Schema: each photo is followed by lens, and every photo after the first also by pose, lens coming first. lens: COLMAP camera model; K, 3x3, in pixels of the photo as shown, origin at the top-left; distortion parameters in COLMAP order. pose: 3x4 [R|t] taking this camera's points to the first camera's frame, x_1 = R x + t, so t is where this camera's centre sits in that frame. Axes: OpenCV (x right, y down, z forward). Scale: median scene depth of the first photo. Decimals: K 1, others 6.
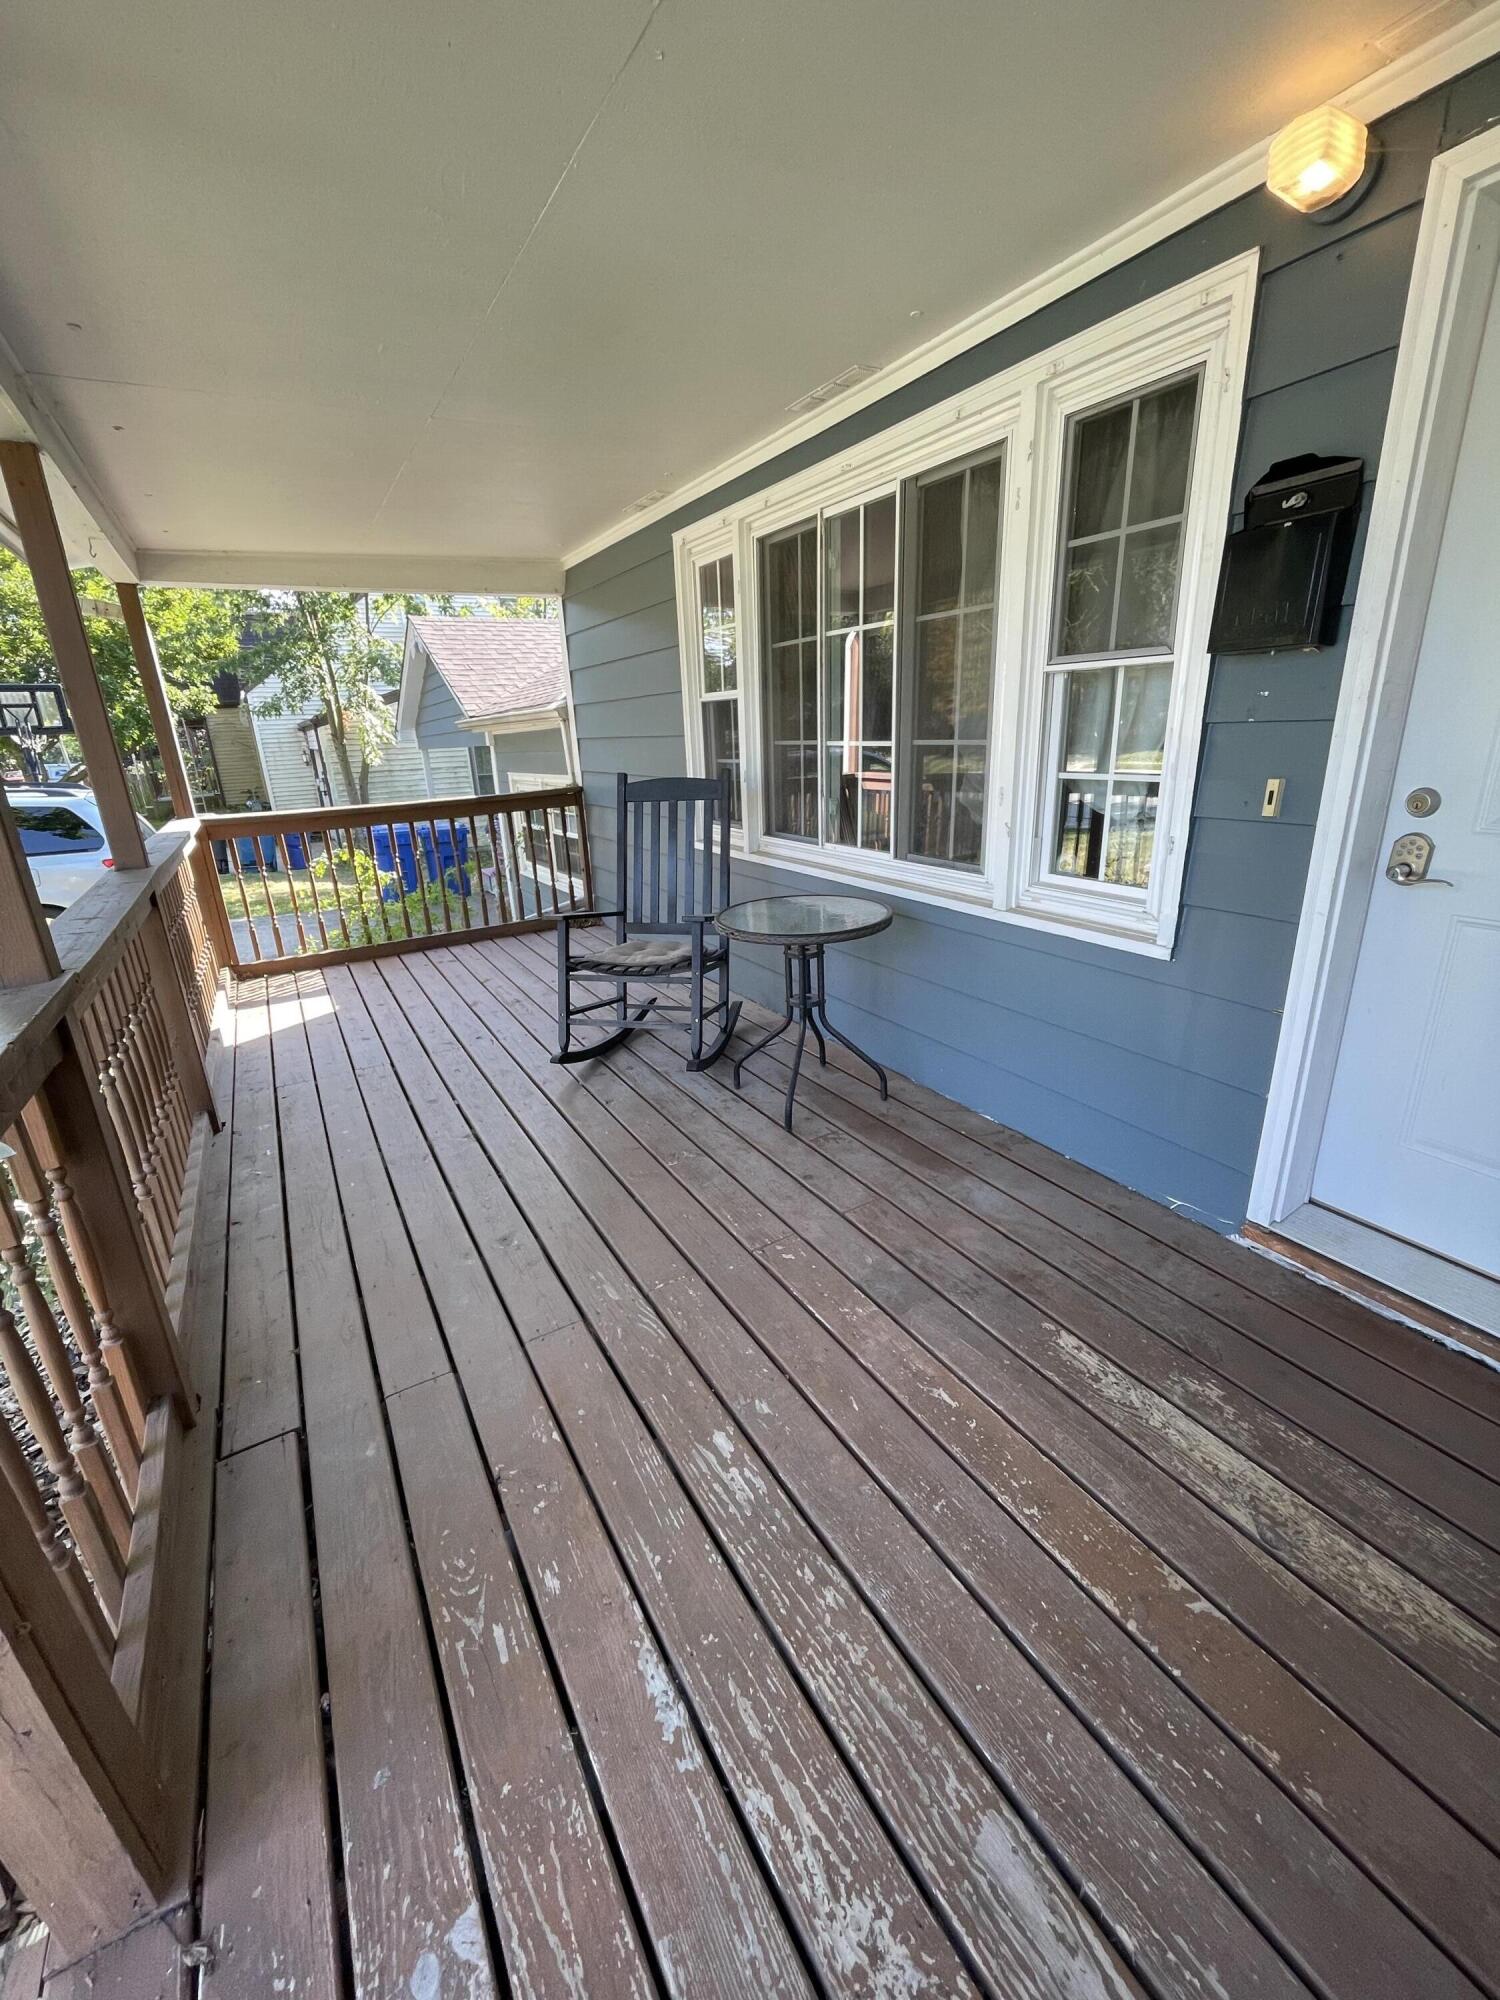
lens RADIAL K [[805.3, 0, 753.9], [0, 805.3, 992.5], [0, 0, 1]] dist [-0.000682, 0.000278]
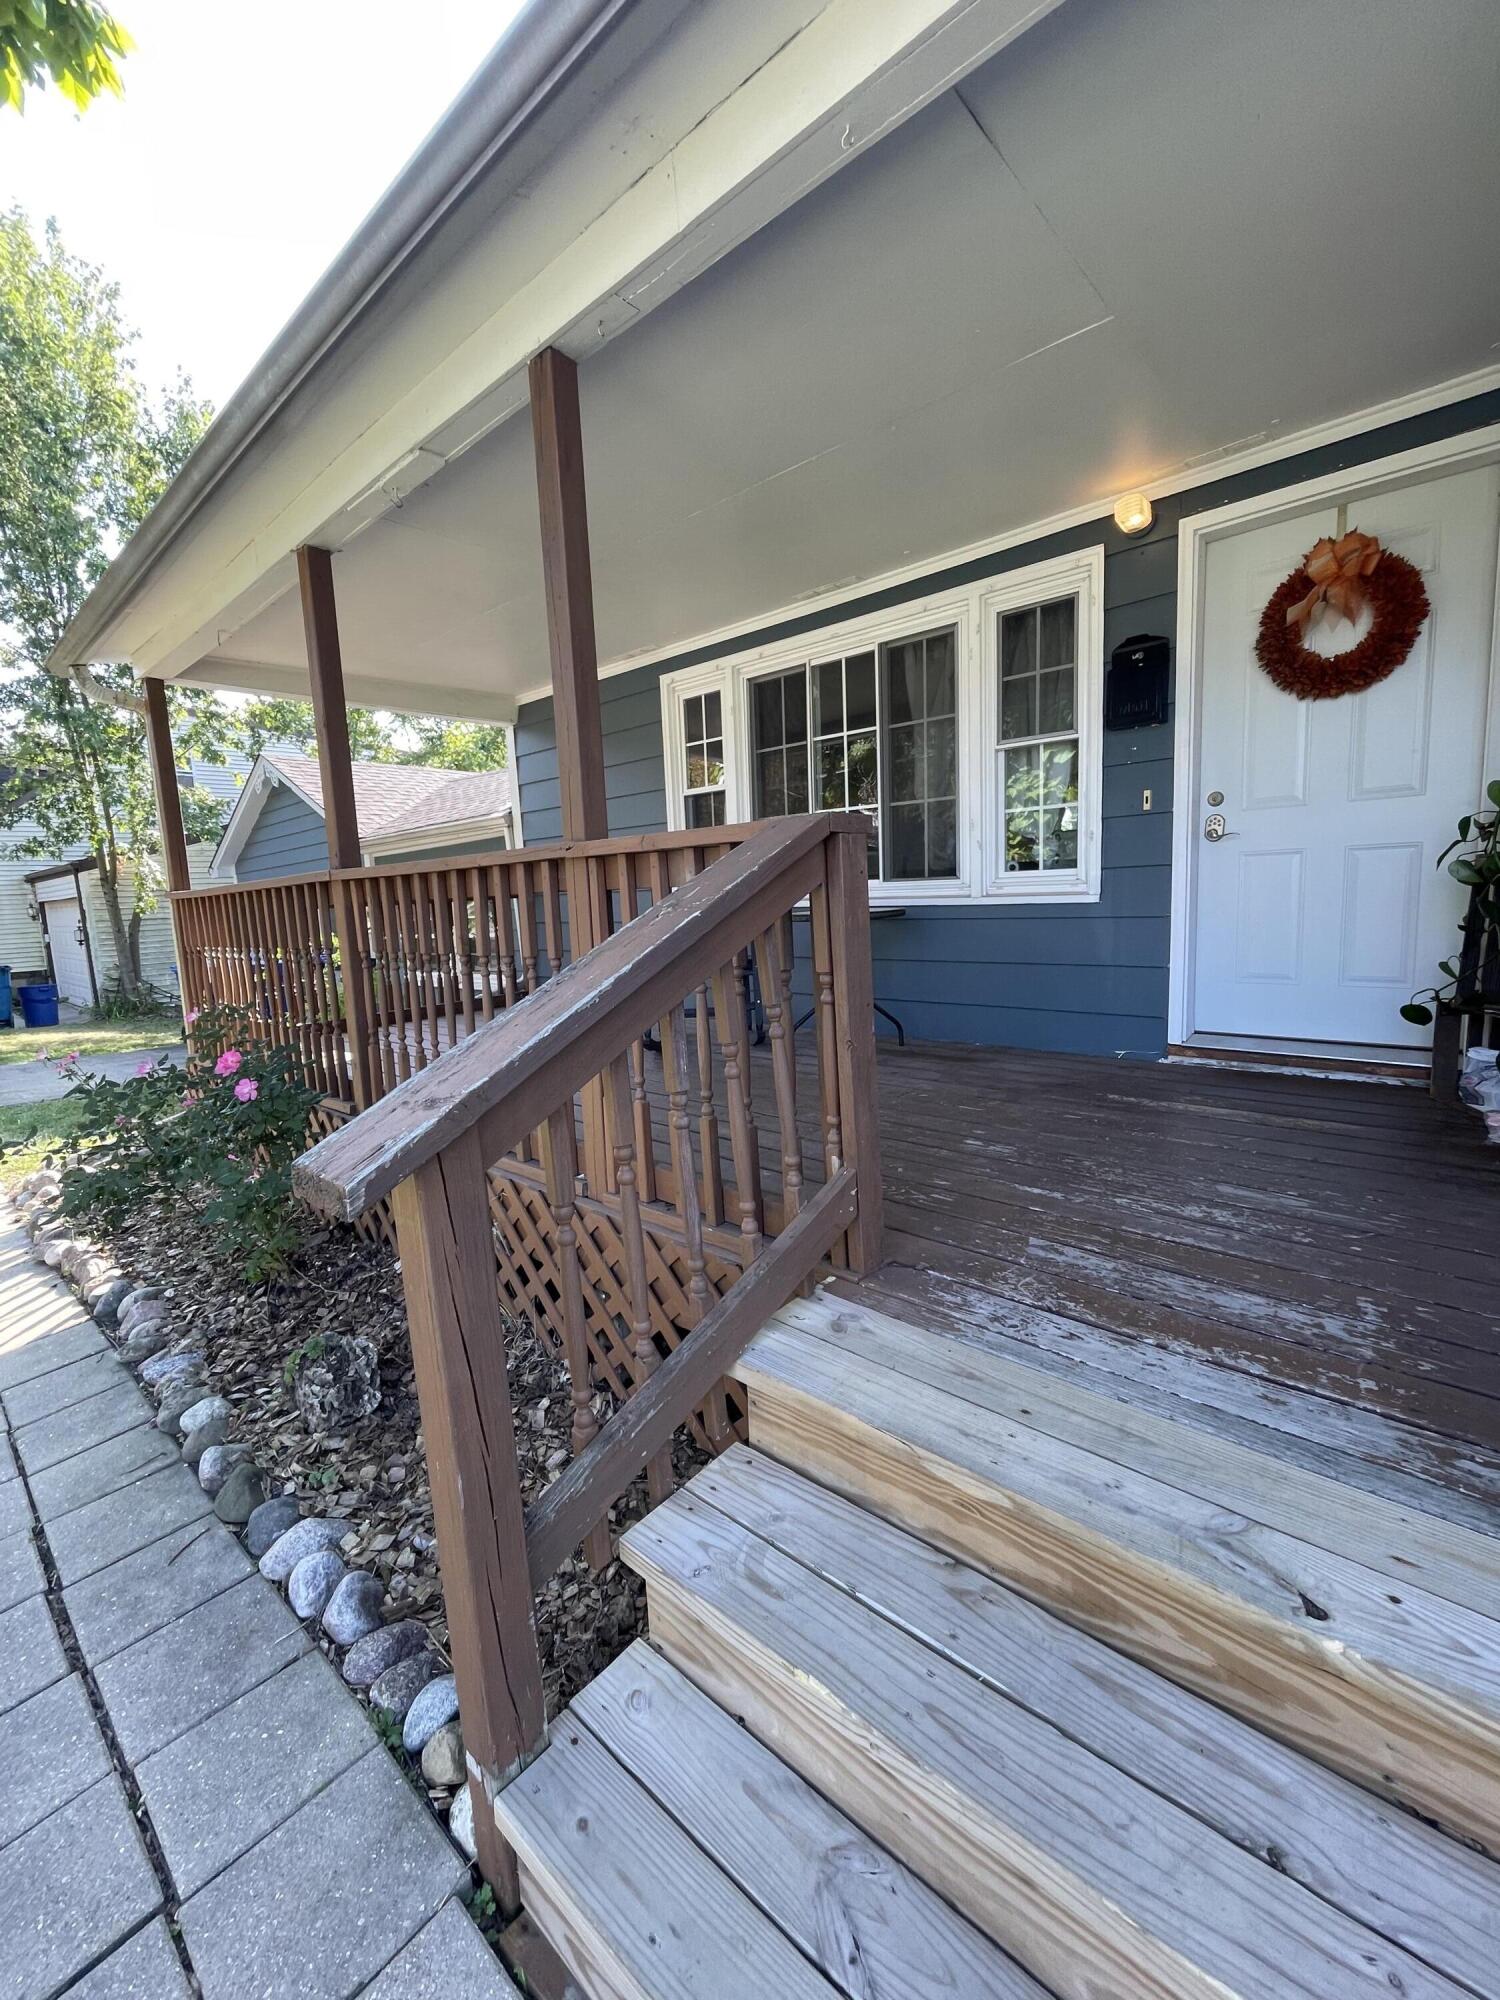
lens RADIAL K [[805.3, 0, 753.9], [0, 805.3, 992.5], [0, 0, 1]] dist [-0.000682, 0.000278]
pose [[0.950742, -0.037583, 0.307698, -0.710465], [0.100785, 0.976171, -0.192181, 0.400466], [-0.293143, 0.213725, 0.931874, -0.333094]]
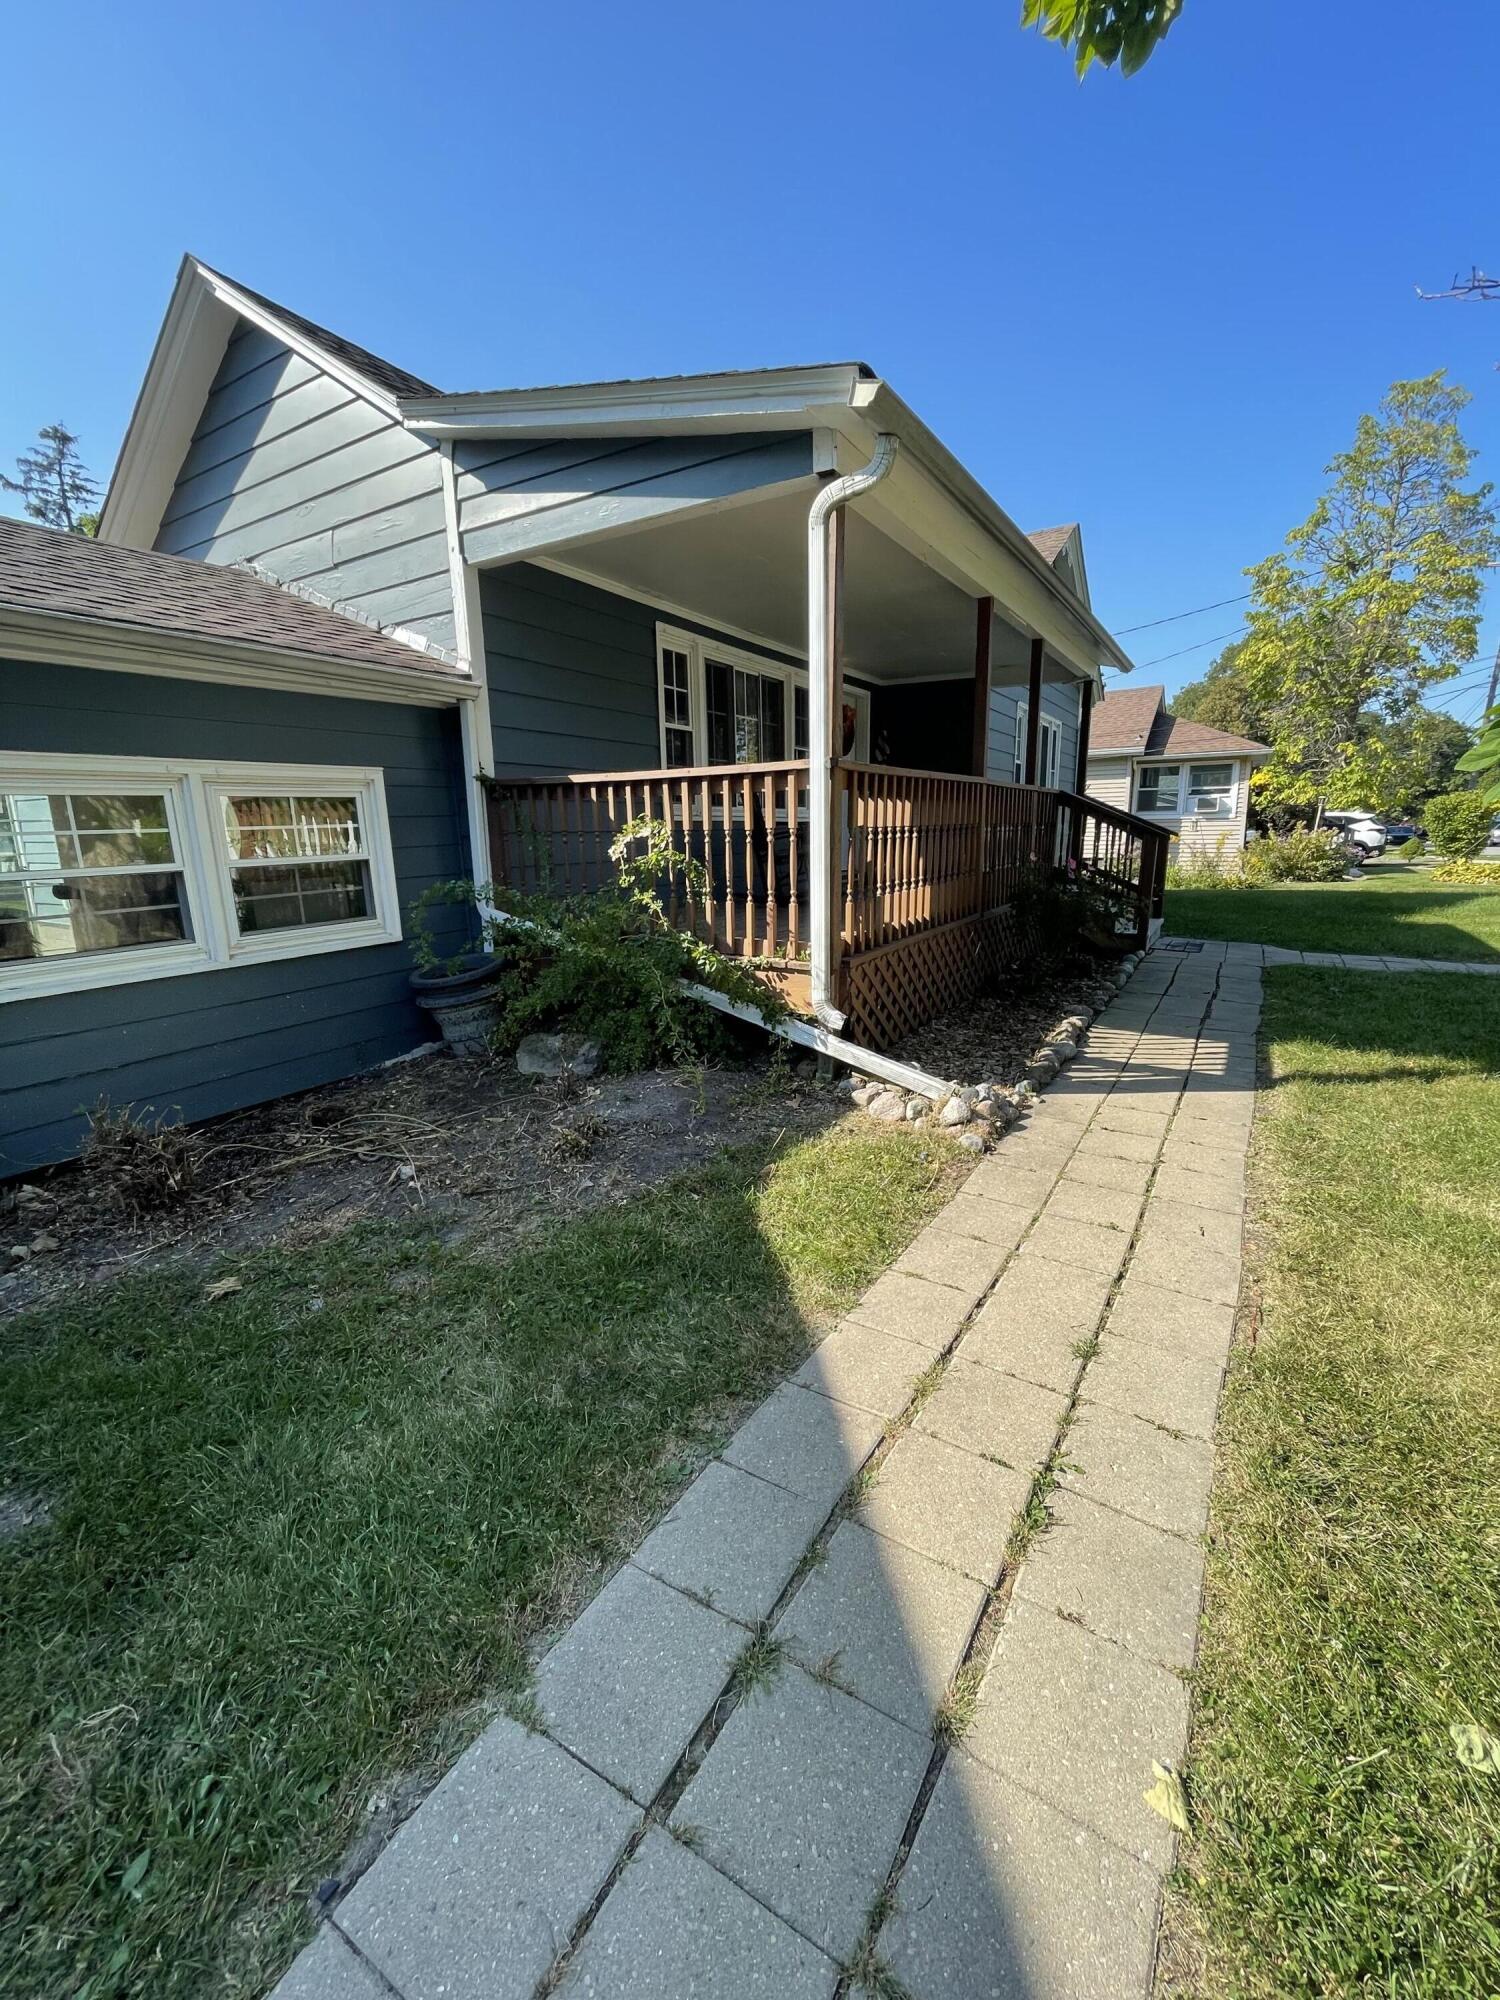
lens RADIAL K [[805.3, 0, 753.9], [0, 805.3, 992.5], [0, 0, 1]] dist [-0.000682, 0.000278]
pose [[-0.464155, -0.160757, 0.871043, -3.182160], [0.290335, 0.901450, 0.321081, -0.673192], [-0.836818, 0.401926, -0.371739, 3.221372]]
